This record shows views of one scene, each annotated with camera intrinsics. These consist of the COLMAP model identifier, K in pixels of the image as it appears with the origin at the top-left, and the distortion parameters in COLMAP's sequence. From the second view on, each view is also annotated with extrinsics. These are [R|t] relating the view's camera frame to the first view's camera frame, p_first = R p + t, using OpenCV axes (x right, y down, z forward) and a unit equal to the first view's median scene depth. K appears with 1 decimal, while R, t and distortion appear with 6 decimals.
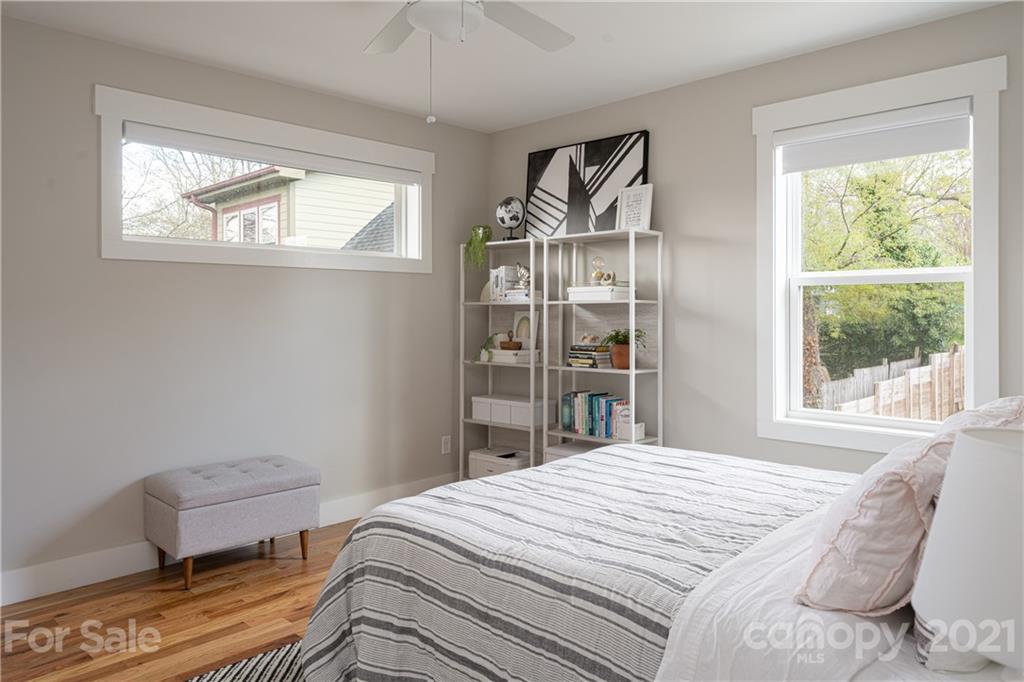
lens RADIAL K [[696.0, 0, 512.5], [0, 696.0, 315.3], [0, 0, 1]] dist [-0.001958, -0.001276]
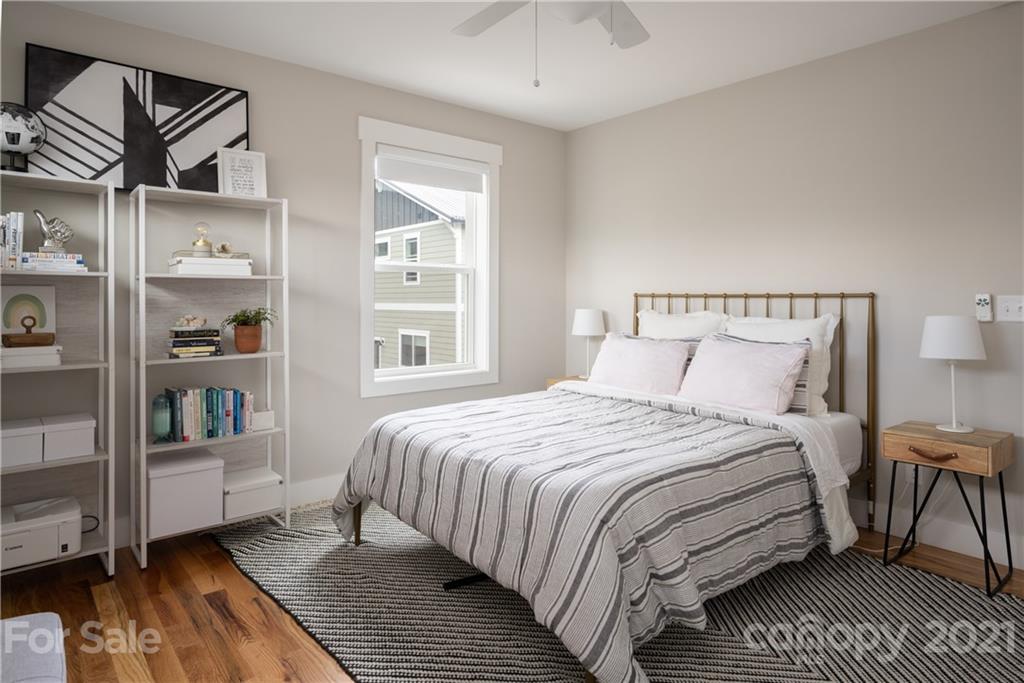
lens RADIAL K [[614.2, 0, 512.5], [0, 614.2, 298.7], [0, 0, 1]] dist [0.004464, 0.001249]
pose [[0.102437, 0.000875, 0.994739, -0.569946], [0.004479, 0.999989, -0.001341, 0.009537], [-0.994729, 0.004593, 0.102432, 0.558940]]
